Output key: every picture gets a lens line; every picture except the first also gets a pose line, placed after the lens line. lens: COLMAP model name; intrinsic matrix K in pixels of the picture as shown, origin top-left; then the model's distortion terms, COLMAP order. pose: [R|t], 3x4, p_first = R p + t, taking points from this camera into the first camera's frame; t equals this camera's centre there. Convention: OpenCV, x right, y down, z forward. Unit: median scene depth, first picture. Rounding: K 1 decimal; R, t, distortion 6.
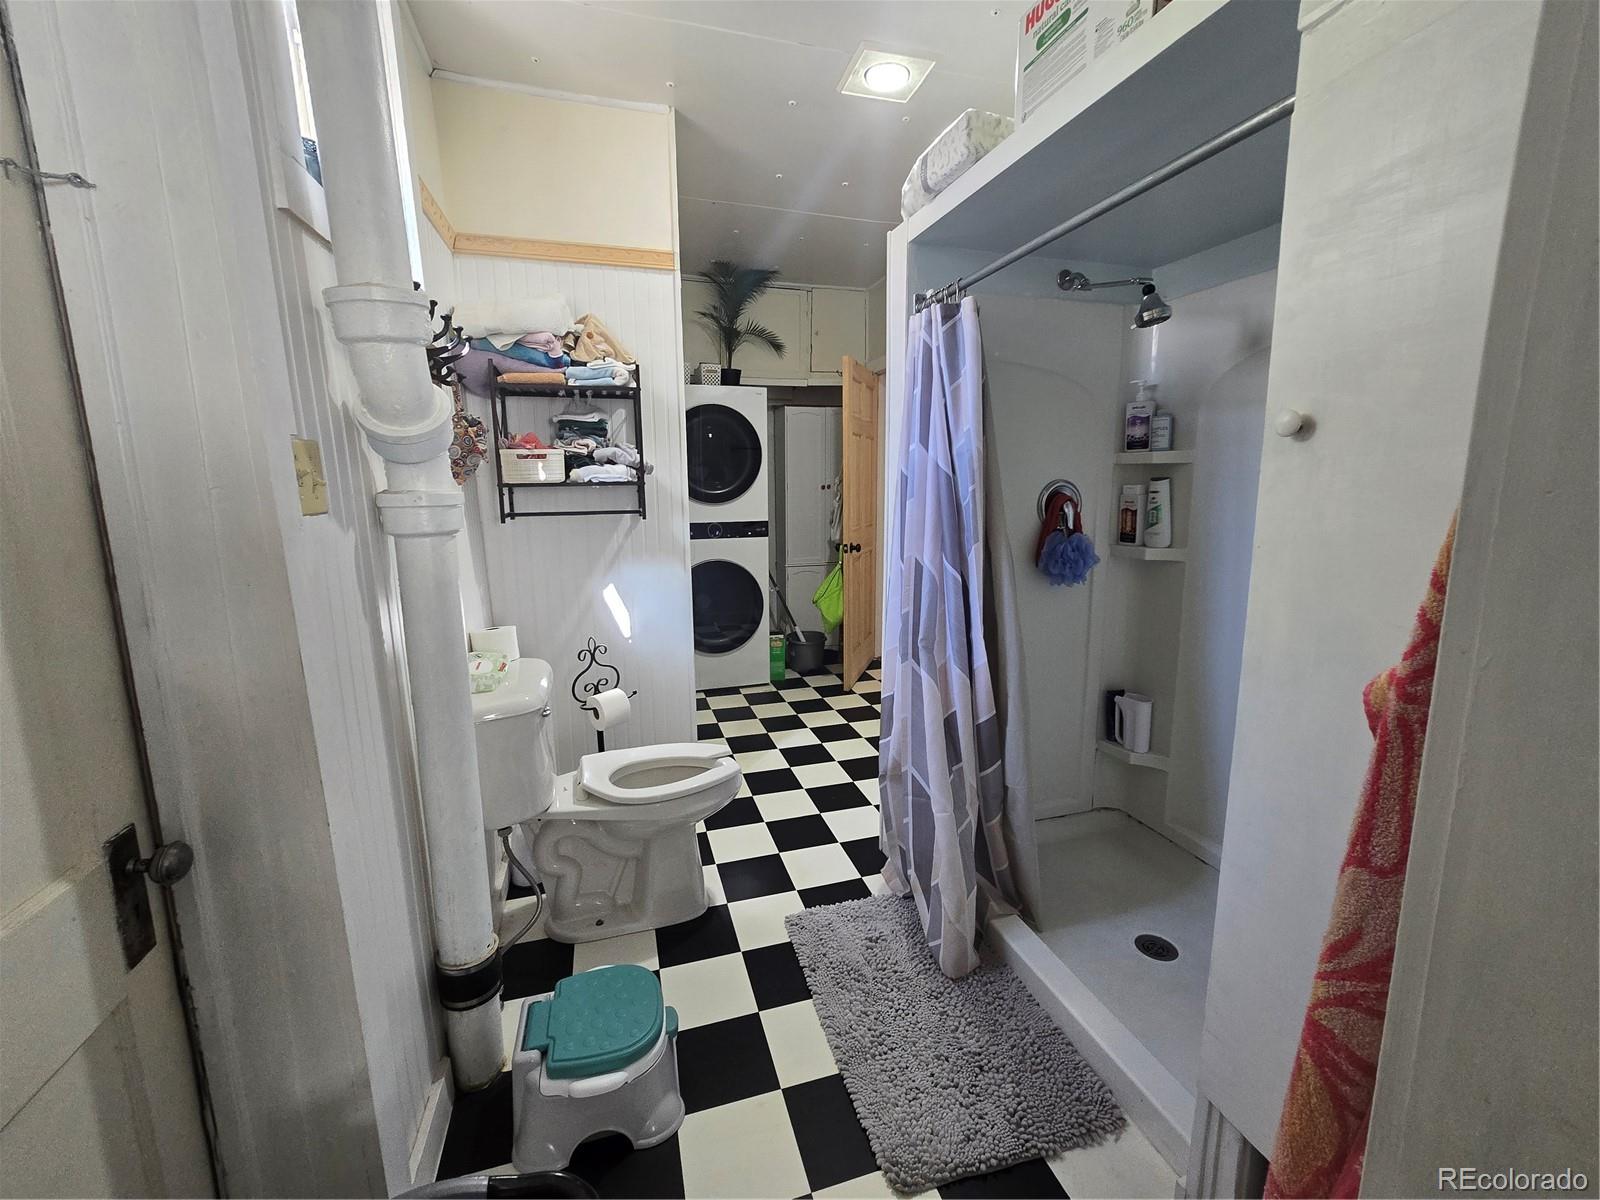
lens RADIAL K [[662.4, 0, 794.3], [0, 662.4, 595.2], [0, 0, 1]] dist [-0.004926, 0.000770]
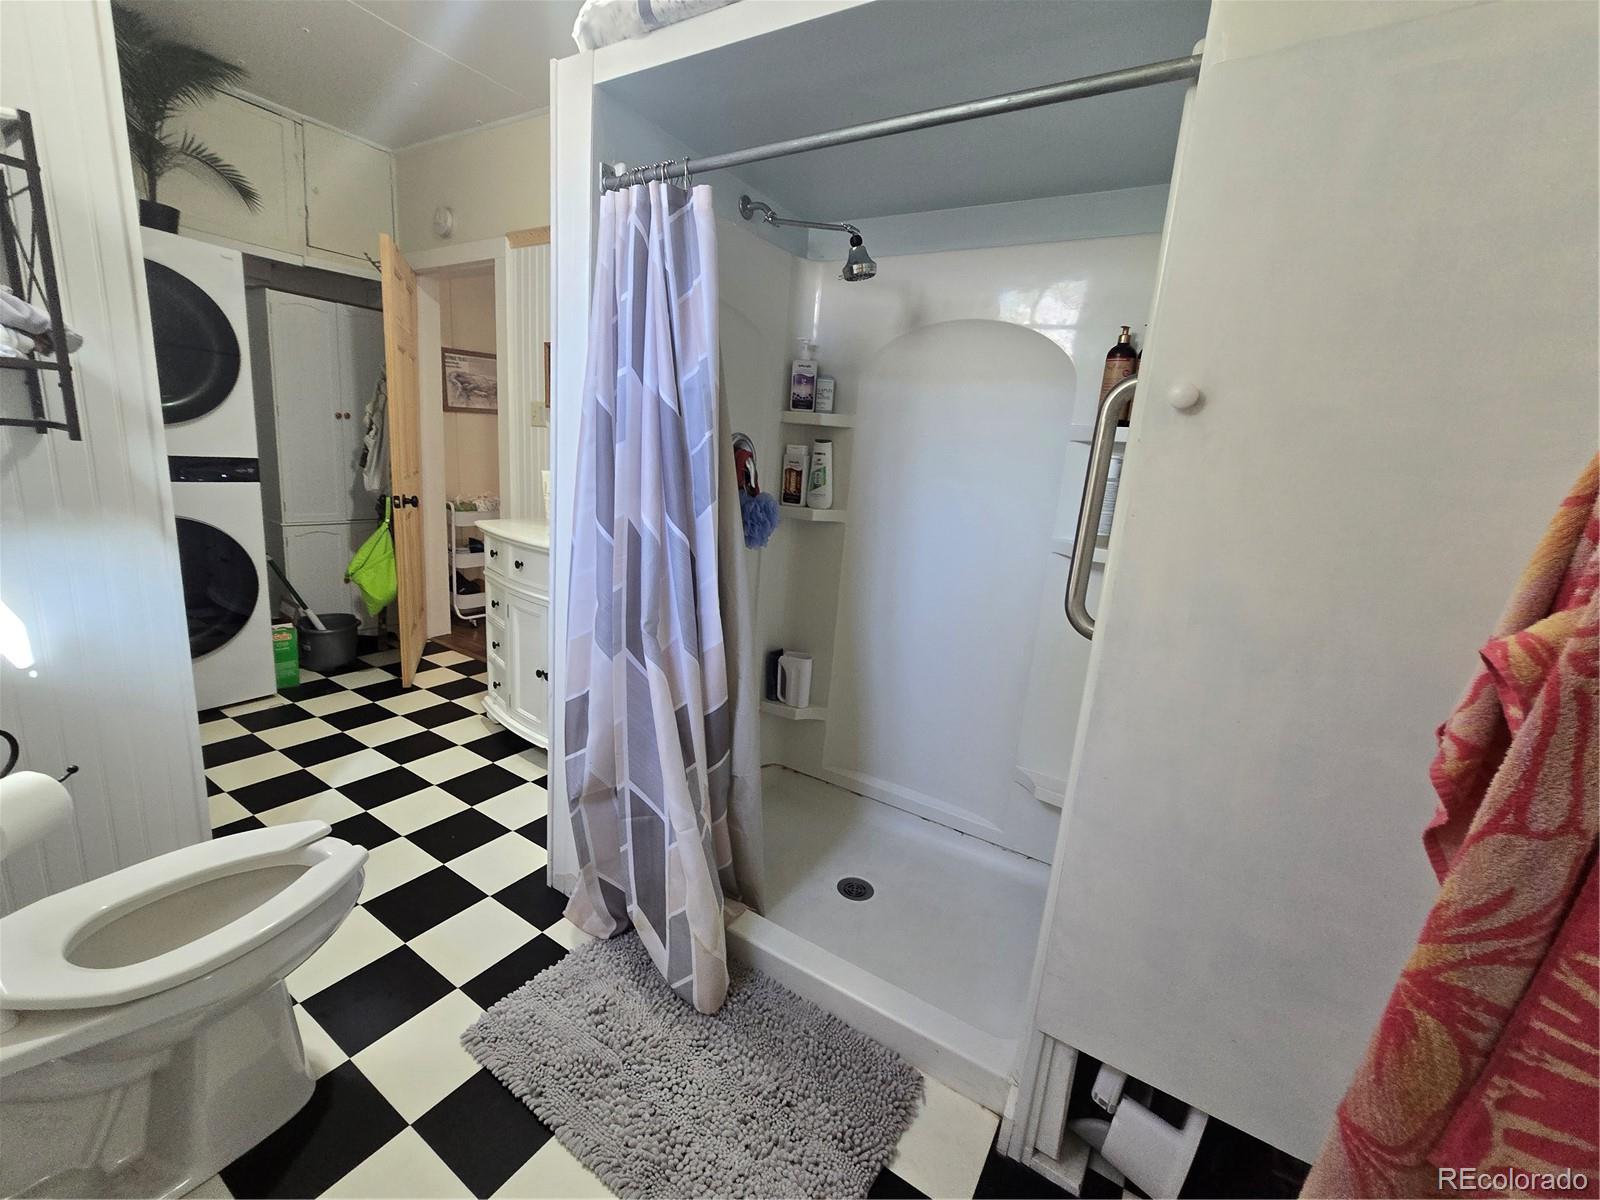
lens RADIAL K [[662.4, 0, 803.5], [0, 662.4, 598.7], [0, 0, 1]] dist [-0.004926, 0.000770]
pose [[0.745272, -0.076081, 0.662406, -0.161542], [0.028094, 0.996169, 0.082807, -0.019232], [-0.666169, -0.043104, 0.744555, 0.248428]]
